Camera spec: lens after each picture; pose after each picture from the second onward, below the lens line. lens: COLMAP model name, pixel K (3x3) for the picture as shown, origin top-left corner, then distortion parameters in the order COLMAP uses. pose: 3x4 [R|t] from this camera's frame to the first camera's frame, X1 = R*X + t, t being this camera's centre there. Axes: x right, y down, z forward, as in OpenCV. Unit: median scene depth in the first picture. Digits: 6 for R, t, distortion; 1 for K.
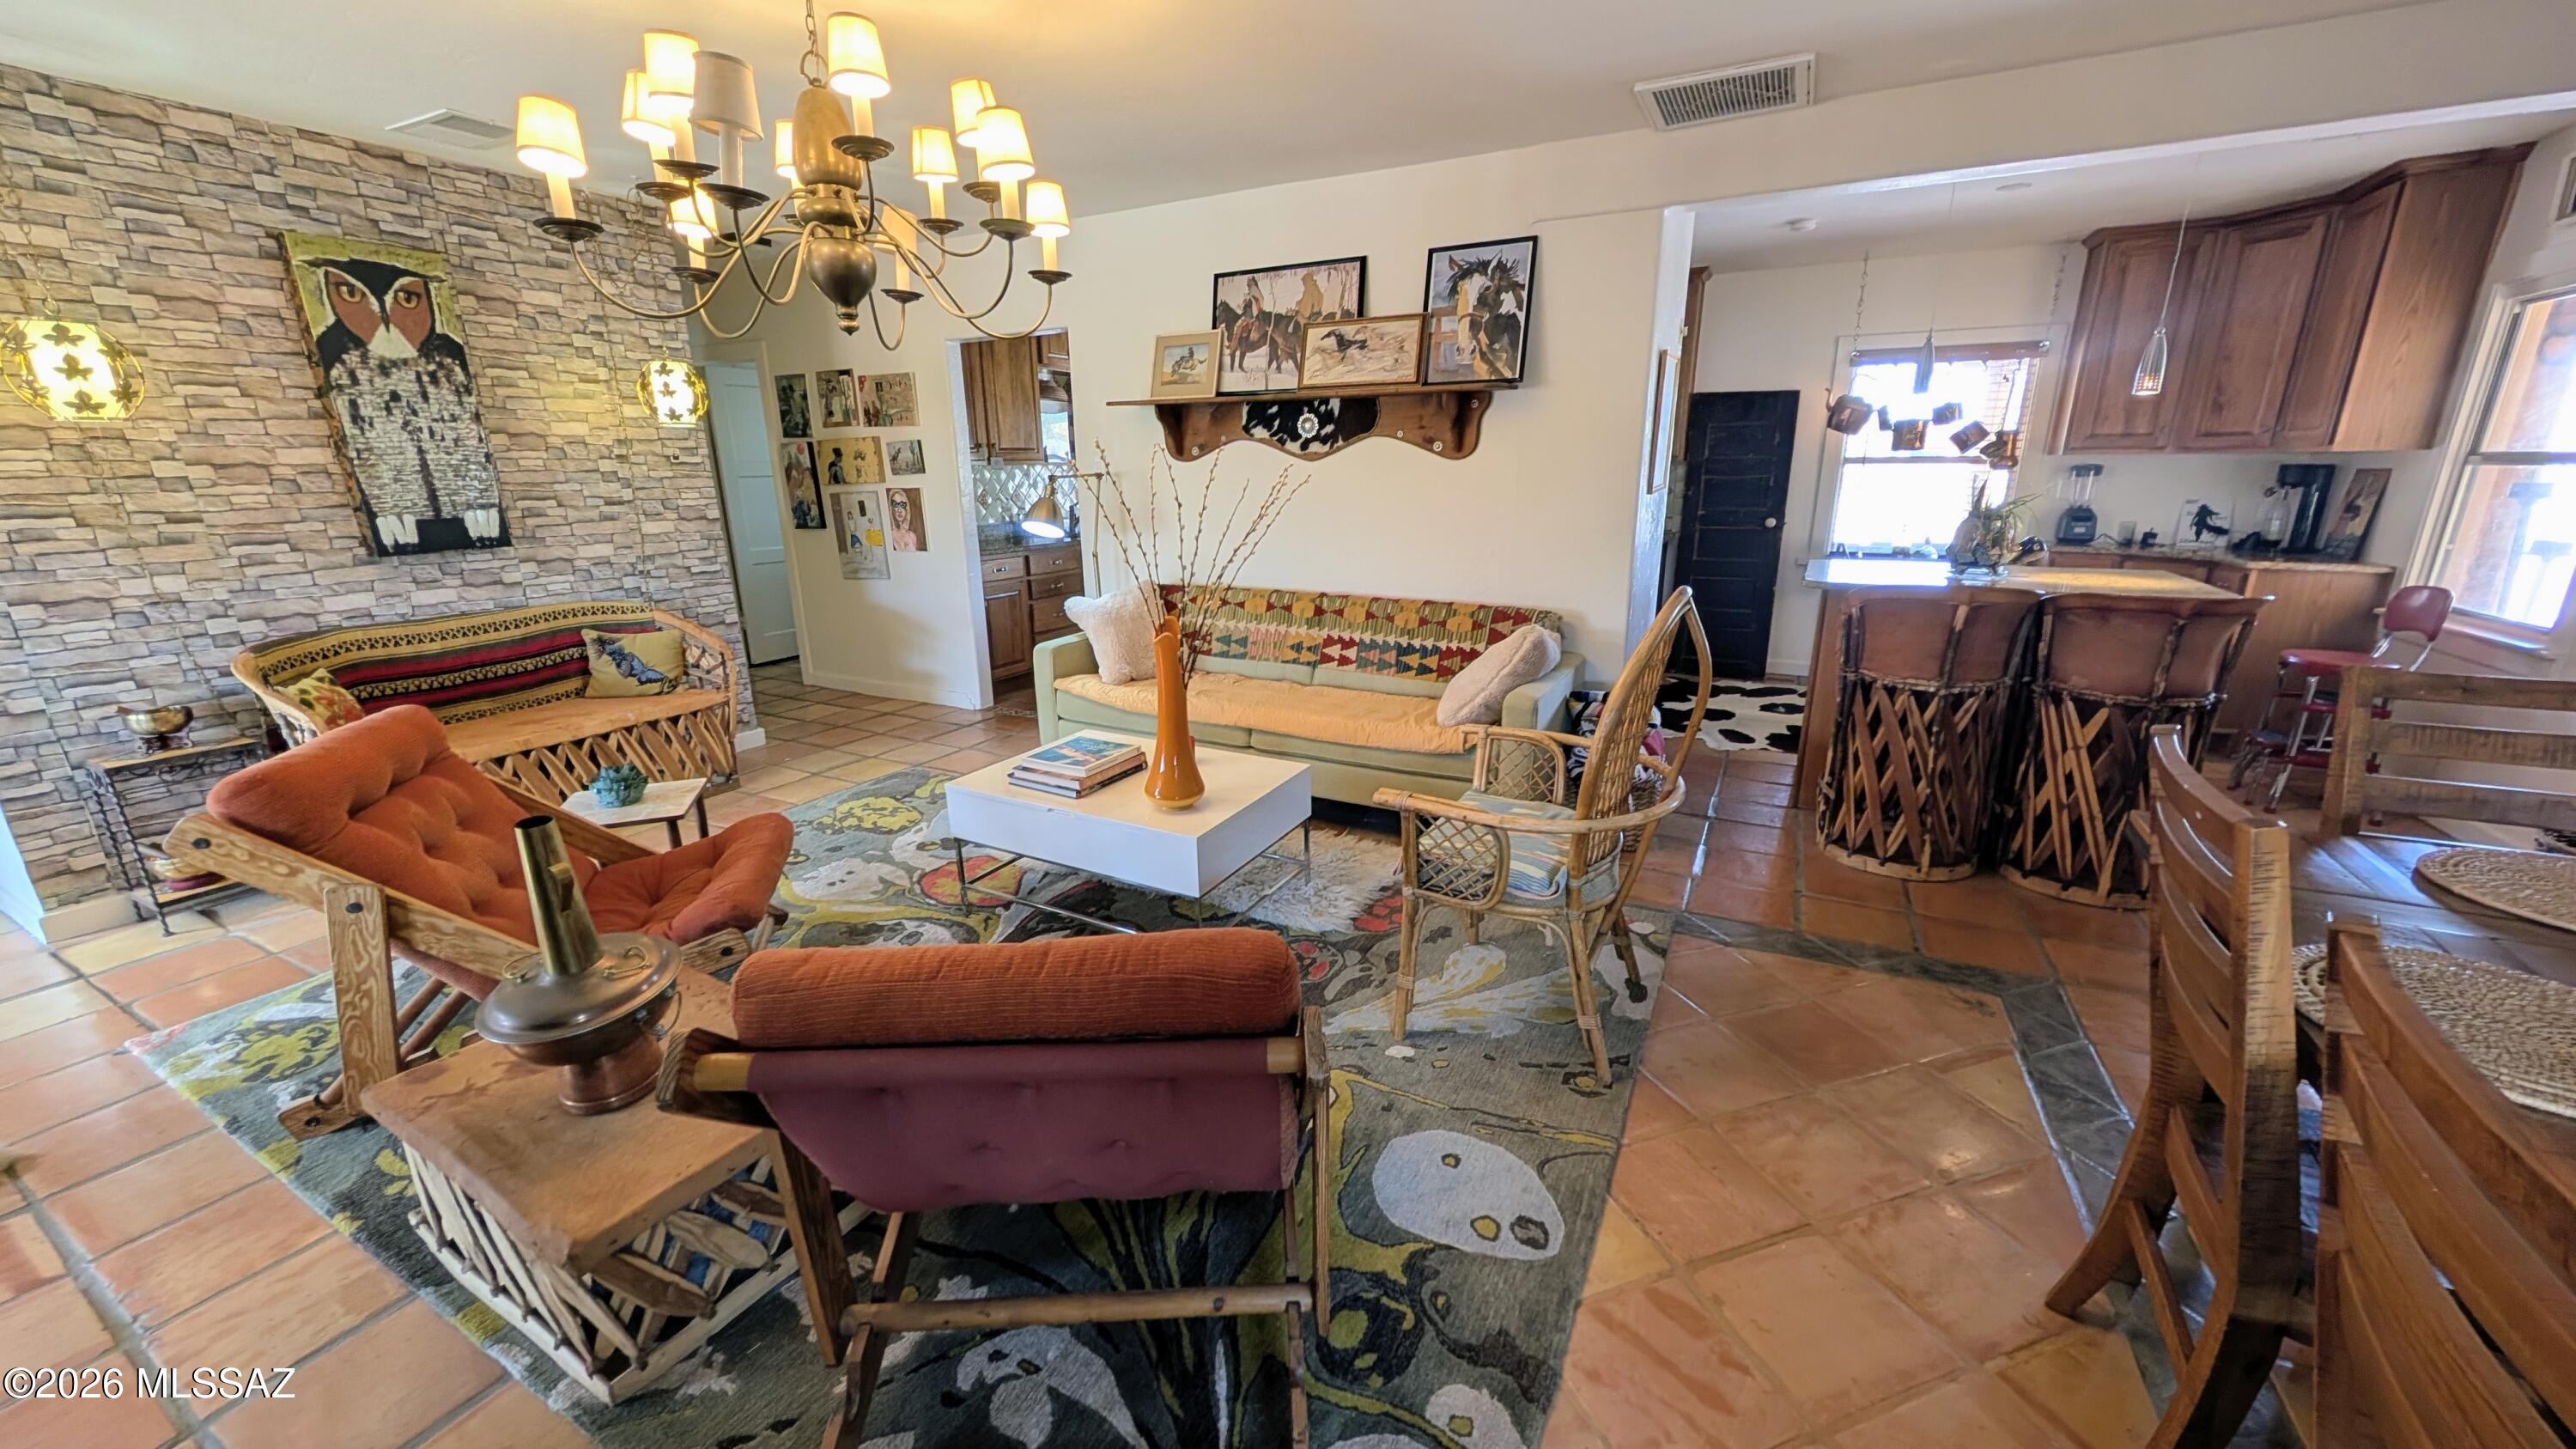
lens RADIAL K [[939.9, 0, 1288.0], [0, 939.9, 724.5], [0, 0, 1]] dist [-0.000184, 0.000115]
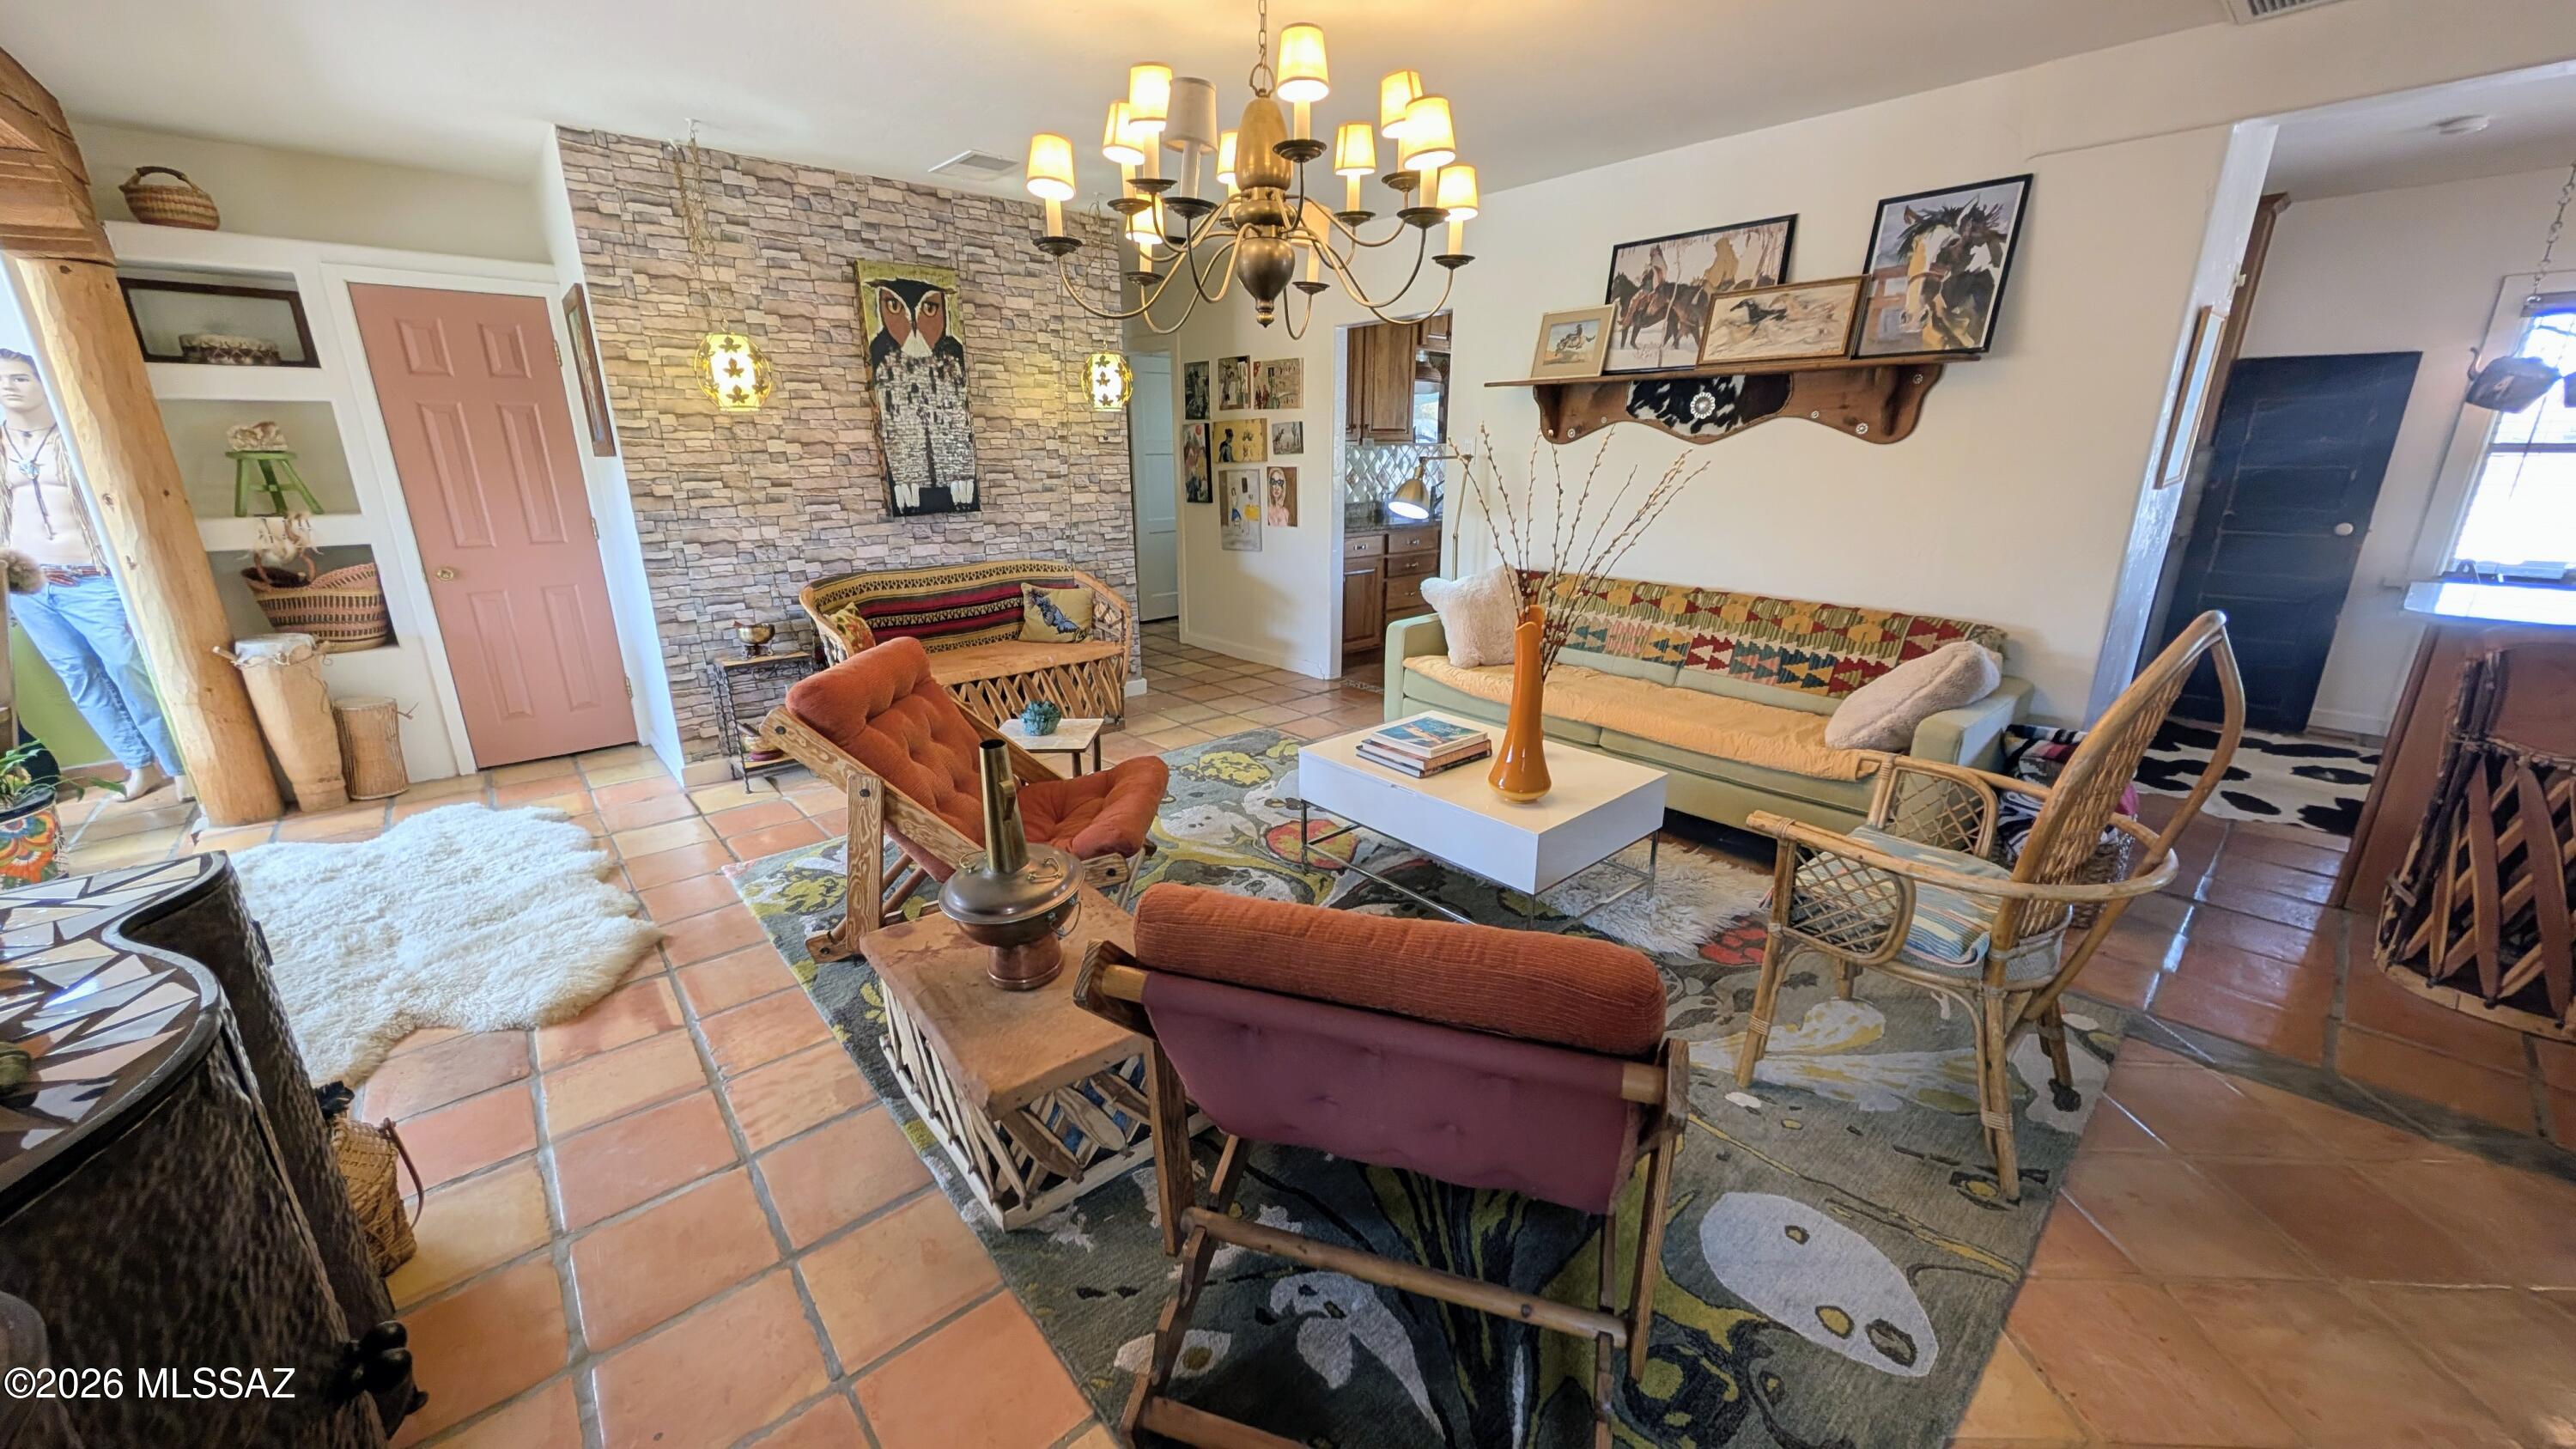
lens RADIAL K [[939.9, 0, 1288.0], [0, 939.9, 724.5], [0, 0, 1]] dist [-0.000184, 0.000115]
pose [[0.934512, 0.107575, -0.339285, -0.016759], [-0.100722, 0.994196, 0.037799, -0.002431], [0.341383, -0.001151, 0.939924, -0.004312]]
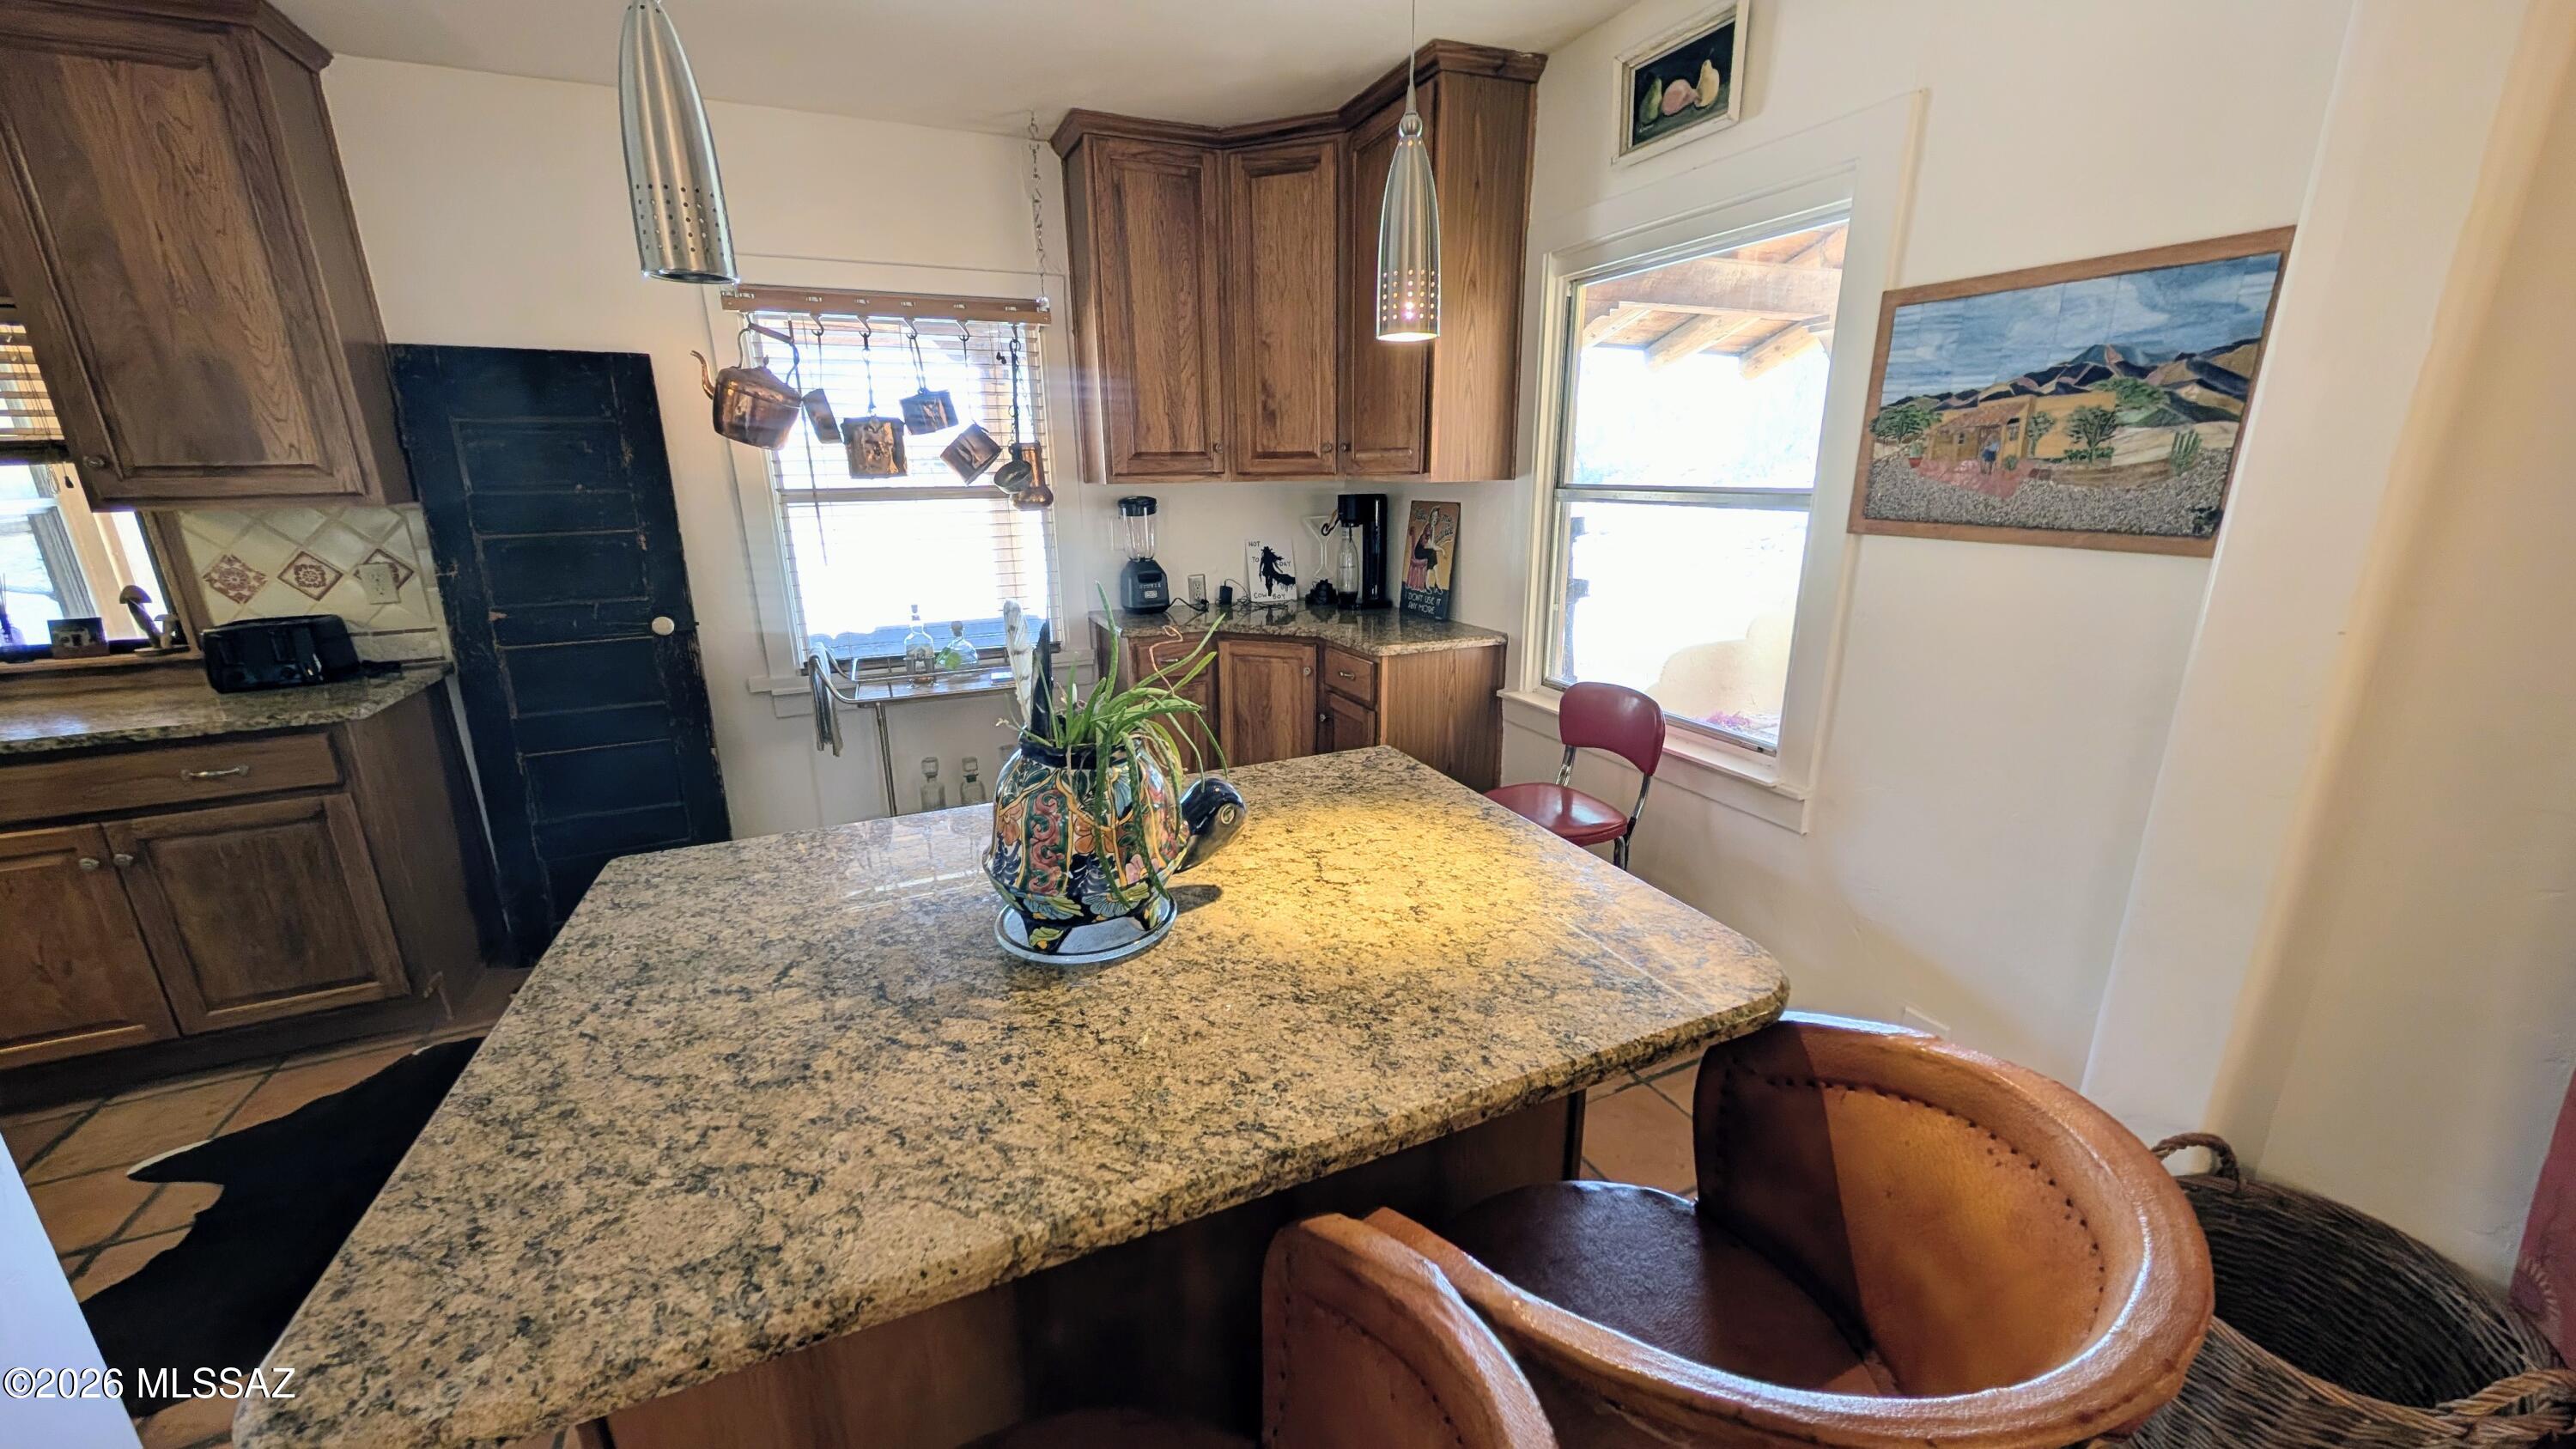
lens RADIAL K [[939.9, 0, 1288.0], [0, 939.9, 724.5], [0, 0, 1]] dist [-0.000184, 0.000115]
pose [[0.614950, -0.211996, 0.759535, 0.629231], [0.216948, 0.971500, 0.095508, -0.268293], [-0.758136, 0.106048, 0.643416, 0.848056]]
